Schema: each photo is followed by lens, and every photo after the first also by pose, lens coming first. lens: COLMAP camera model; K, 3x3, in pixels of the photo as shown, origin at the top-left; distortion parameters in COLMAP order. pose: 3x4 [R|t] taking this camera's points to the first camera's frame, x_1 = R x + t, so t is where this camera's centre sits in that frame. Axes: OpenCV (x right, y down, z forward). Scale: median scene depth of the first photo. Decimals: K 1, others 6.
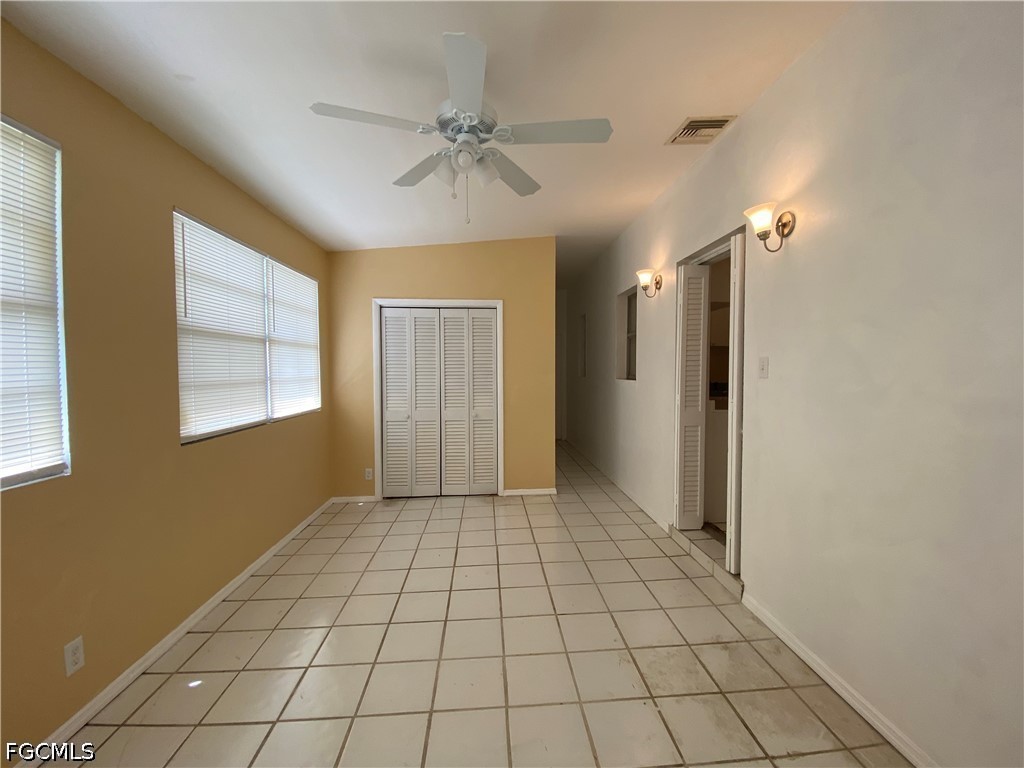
lens RADIAL K [[412.9, 0, 512.0], [0, 412.9, 384.0], [0, 0, 1]] dist [0.025184, -0.024758]
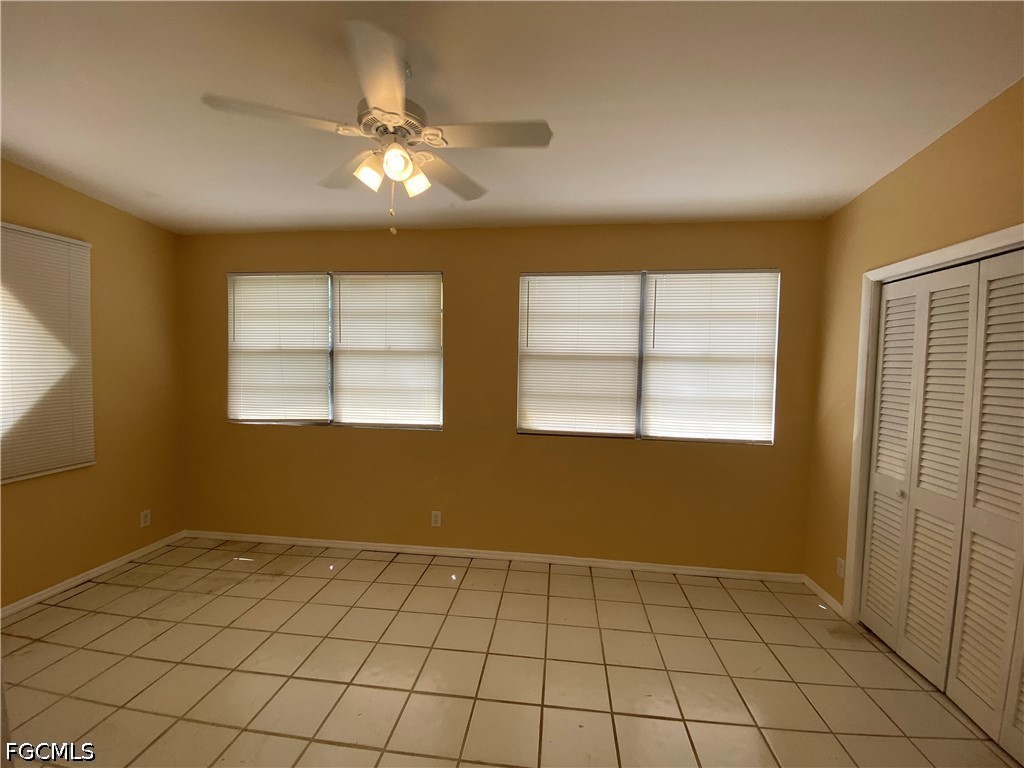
lens RADIAL K [[412.9, 0, 512.0], [0, 412.9, 384.0], [0, 0, 1]] dist [0.025184, -0.024758]
pose [[-0.190463, 0.051368, -0.980350, 0.359949], [-0.053203, 0.996622, 0.062557, -0.068469], [0.980252, 0.064072, -0.187087, 0.698915]]
